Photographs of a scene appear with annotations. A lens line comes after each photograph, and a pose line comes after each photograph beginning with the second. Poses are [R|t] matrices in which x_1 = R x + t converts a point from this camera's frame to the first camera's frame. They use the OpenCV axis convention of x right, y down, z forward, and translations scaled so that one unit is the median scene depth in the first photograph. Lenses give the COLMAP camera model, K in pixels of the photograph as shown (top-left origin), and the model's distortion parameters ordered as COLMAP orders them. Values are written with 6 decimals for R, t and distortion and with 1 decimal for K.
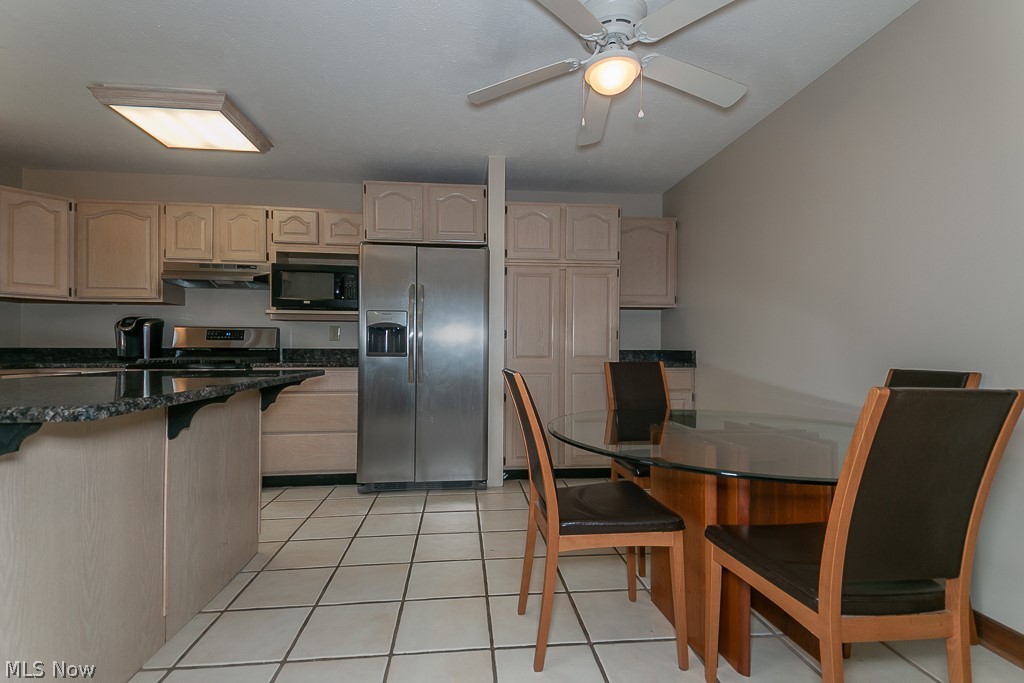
lens RADIAL K [[469.4, 0, 517.1], [0, 469.4, 340.8], [0, 0, 1]] dist [0.000054, -0.001364]
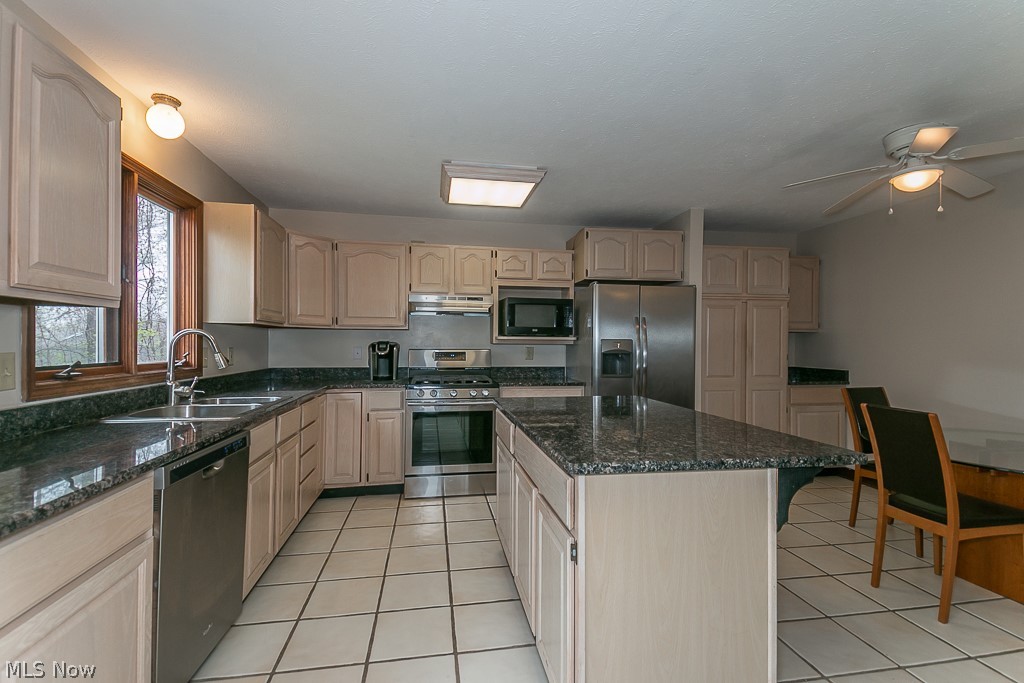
lens RADIAL K [[469.4, 0, 507.0], [0, 469.4, 345.8], [0, 0, 1]] dist [0.000054, -0.001364]
pose [[0.999767, 0.001872, 0.021522, -0.534463], [-0.002023, 0.999974, 0.006977, -0.049612], [-0.021508, -0.007019, 0.999744, -0.174859]]
